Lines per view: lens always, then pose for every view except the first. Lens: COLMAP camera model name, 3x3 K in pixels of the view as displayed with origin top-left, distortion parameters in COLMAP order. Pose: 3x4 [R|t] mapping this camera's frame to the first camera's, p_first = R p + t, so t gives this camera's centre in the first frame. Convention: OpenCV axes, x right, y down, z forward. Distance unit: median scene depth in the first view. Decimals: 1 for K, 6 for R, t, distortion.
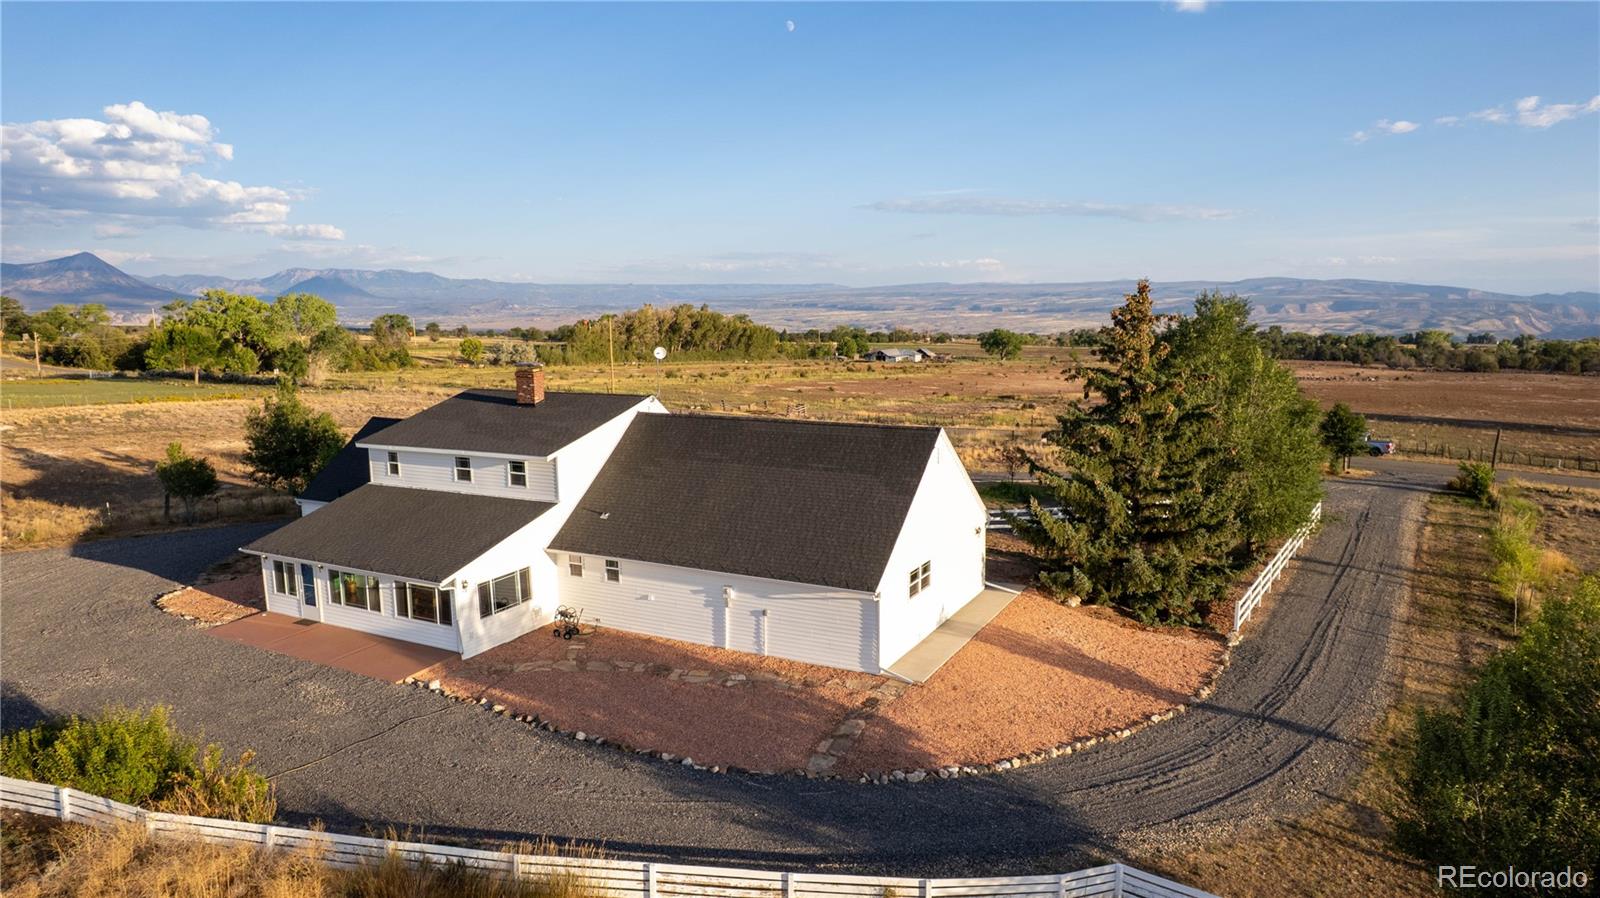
lens RADIAL K [[1022.7, 0, 799.2], [0, 1022.7, 456.6], [0, 0, 1]] dist [-0.073469, 0.066830]
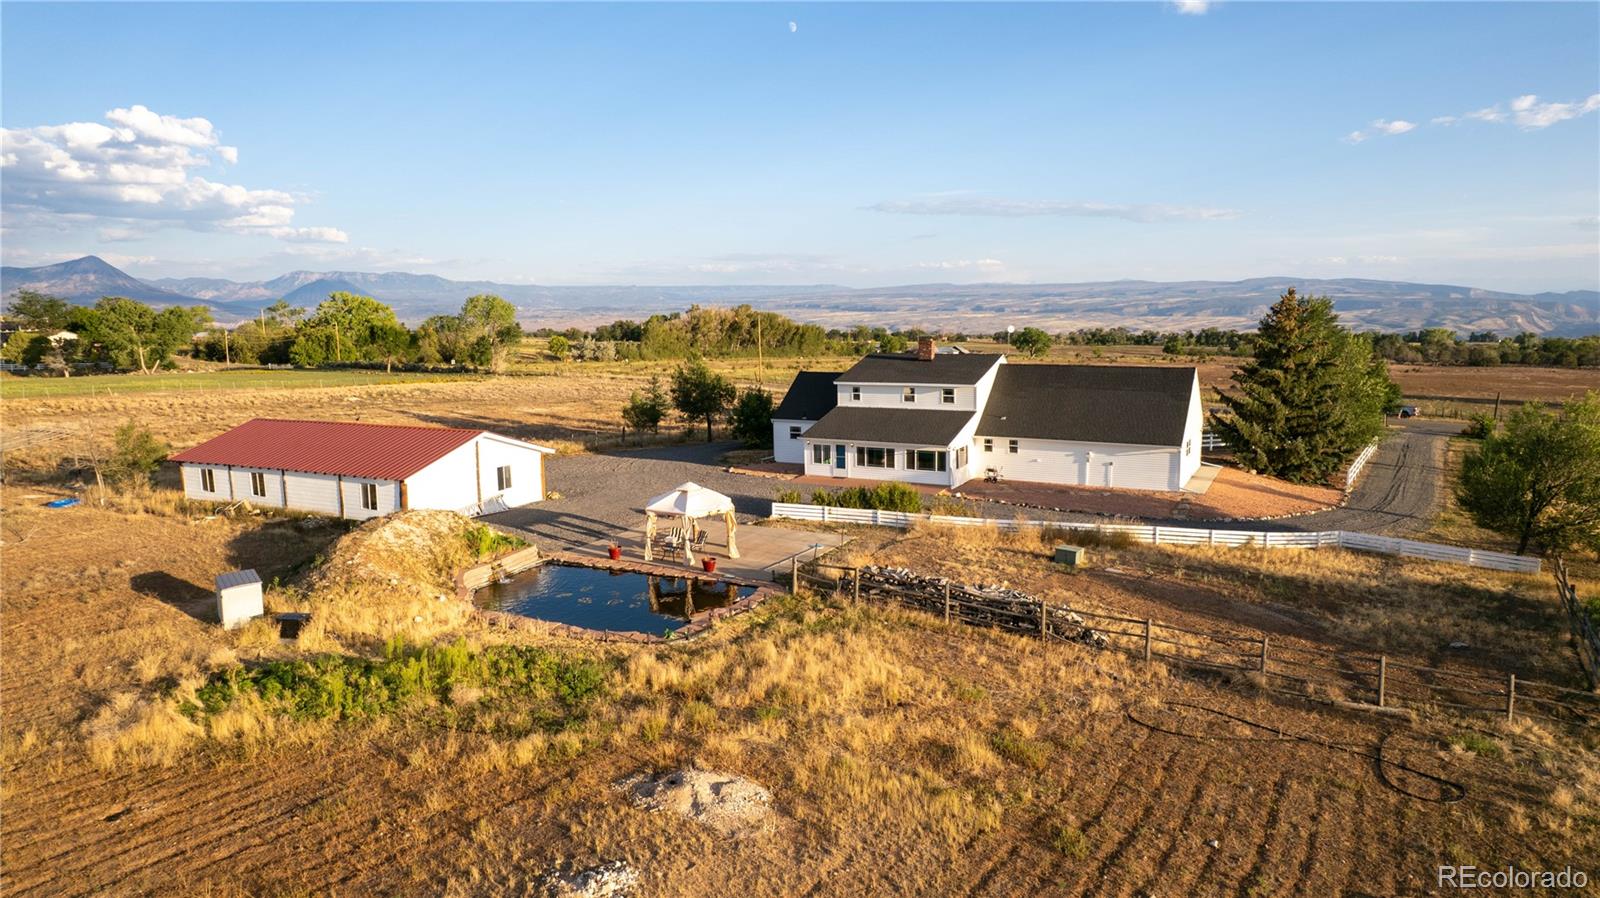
lens RADIAL K [[1022.7, 0, 799.2], [0, 1022.7, 456.6], [0, 0, 1]] dist [-0.073469, 0.066830]
pose [[0.999994, -0.002975, -0.001805, -0.083339], [0.002973, 0.999995, -0.001092, 0.019279], [0.001808, 0.001087, 0.999998, -0.120918]]
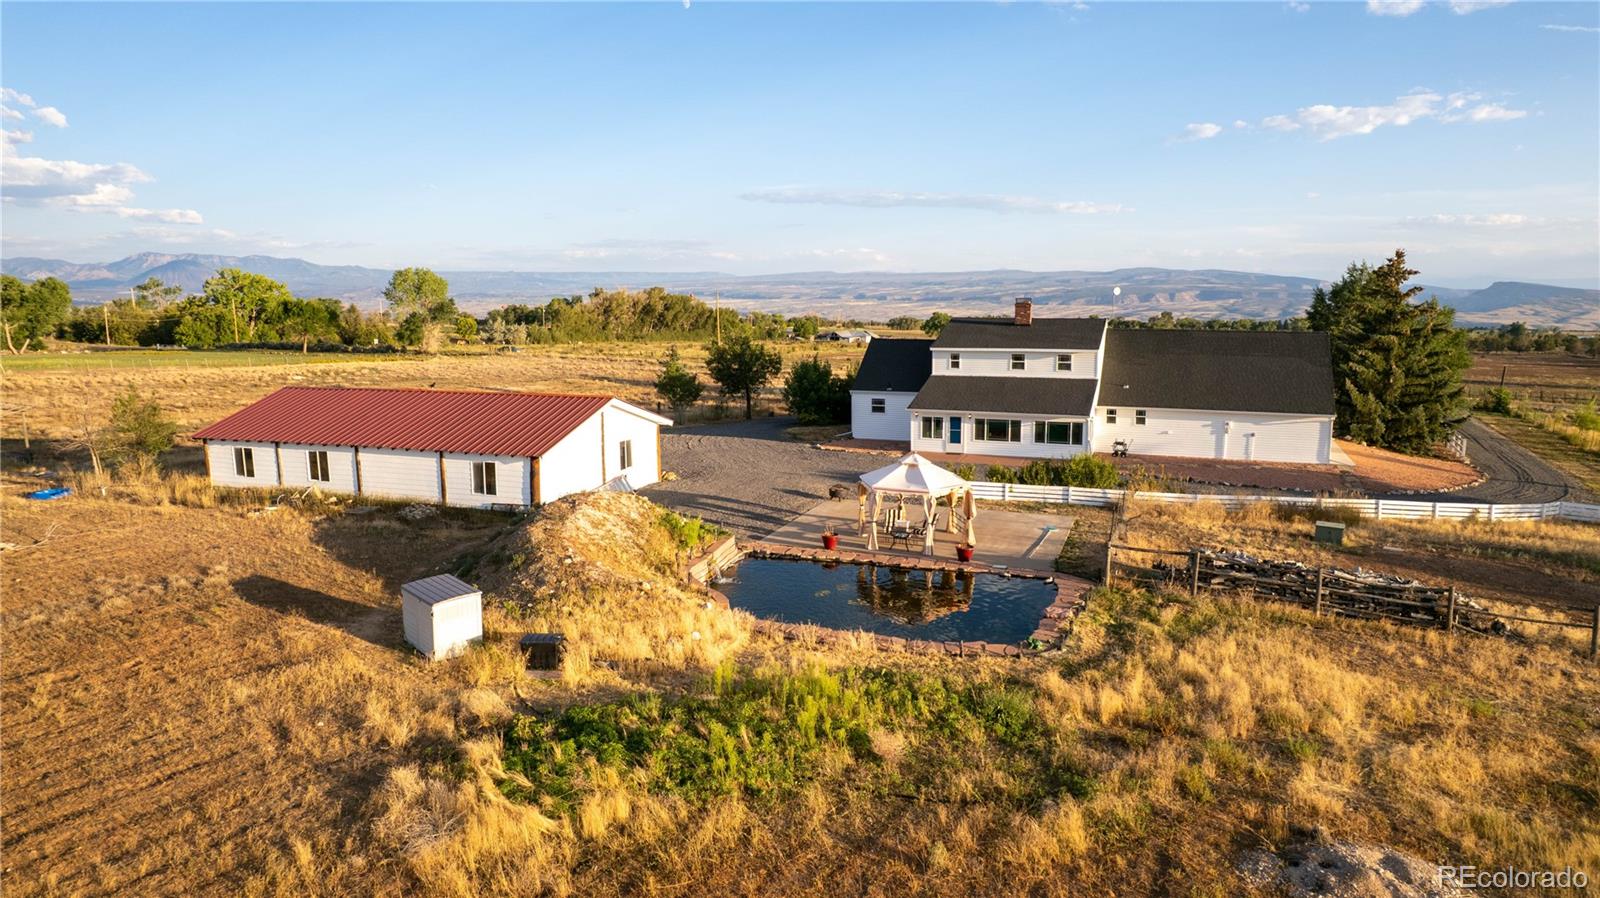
lens RADIAL K [[1022.7, 0, 799.2], [0, 1022.7, 456.6], [0, 0, 1]] dist [-0.073469, 0.066830]
pose [[0.993691, -0.013963, 0.111281, -0.136512], [0.012732, 0.999850, 0.011763, 0.022027], [-0.111429, -0.010272, 0.993719, -0.085985]]
